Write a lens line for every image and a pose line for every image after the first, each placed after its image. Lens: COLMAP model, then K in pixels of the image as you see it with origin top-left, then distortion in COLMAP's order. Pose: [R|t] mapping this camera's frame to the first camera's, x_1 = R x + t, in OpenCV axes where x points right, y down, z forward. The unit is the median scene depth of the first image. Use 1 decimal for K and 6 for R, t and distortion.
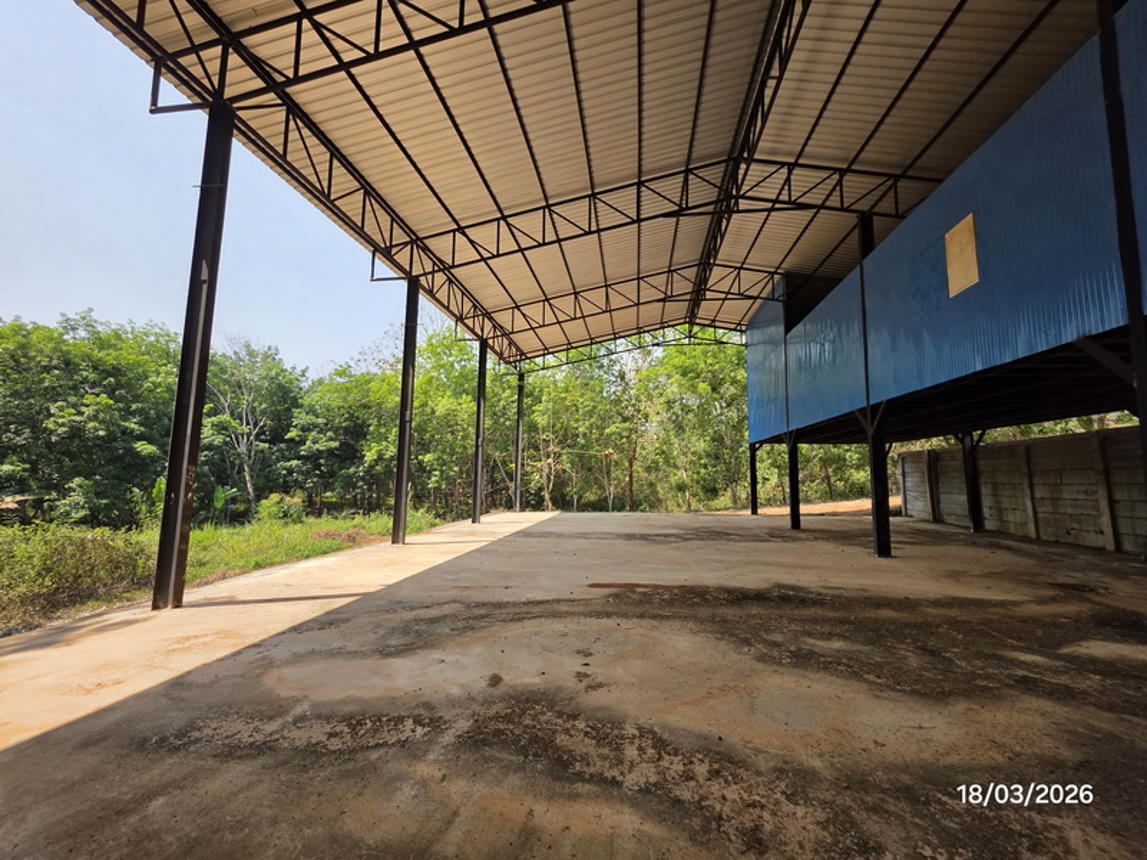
lens RADIAL K [[465.0, 0, 581.4], [0, 465.0, 431.5], [0, 0, 1]] dist [0.002942, 0.000282]
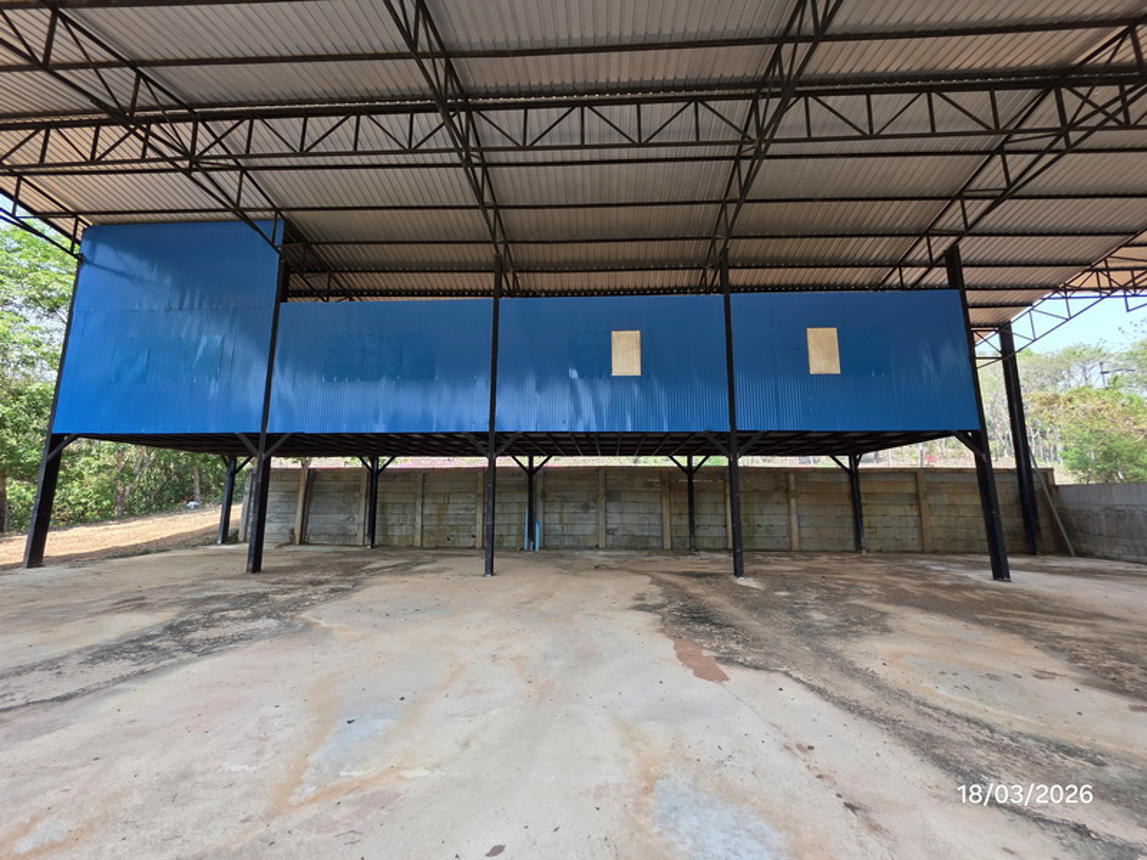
lens RADIAL K [[465.0, 0, 580.6], [0, 465.0, 427.6], [0, 0, 1]] dist [0.002942, 0.000282]
pose [[-0.089185, 0.150140, 0.984634, -0.737520], [-0.110047, 0.981036, -0.159559, 0.139964], [-0.989917, -0.122586, -0.070971, 1.478022]]
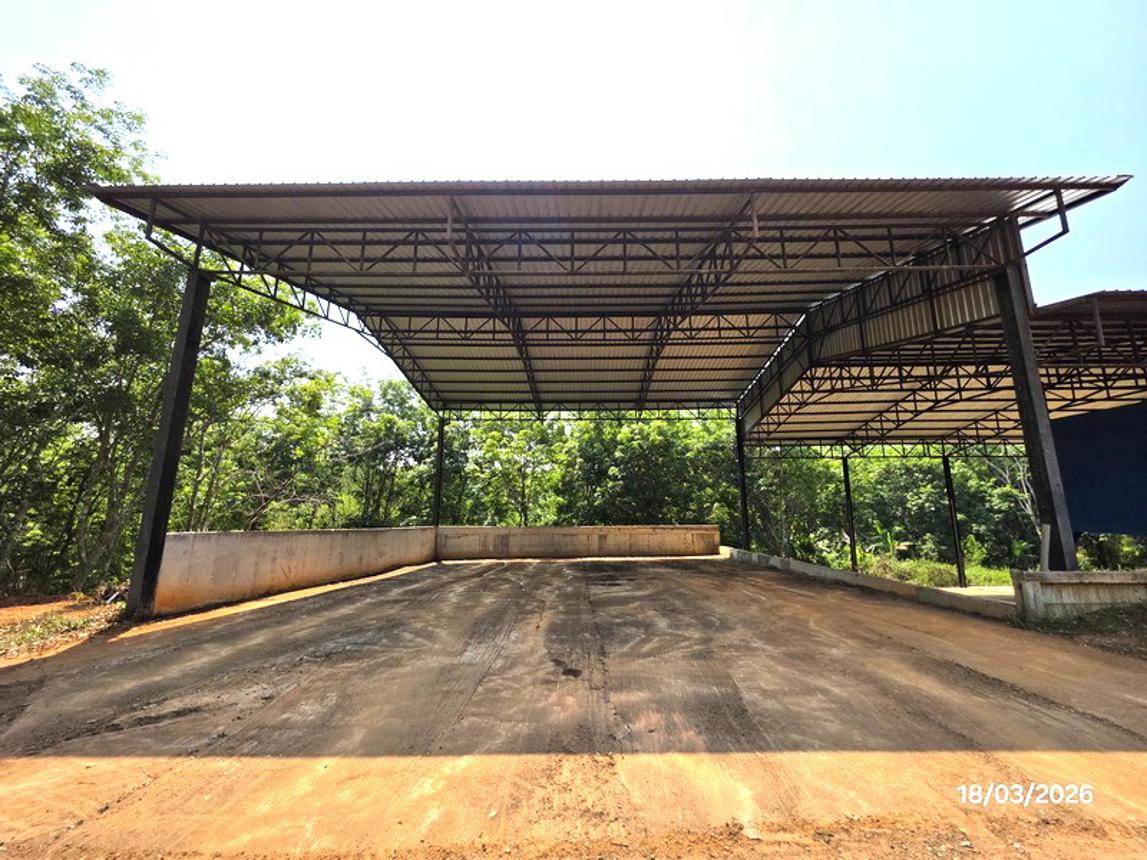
lens RADIAL K [[465.0, 0, 576.4], [0, 465.0, 429.8], [0, 0, 1]] dist [0.002942, 0.000282]
pose [[0.126327, -0.190875, -0.973452, 0.591529], [0.112265, 0.977760, -0.177151, -0.128120], [0.985616, -0.086905, 0.144946, -0.577075]]
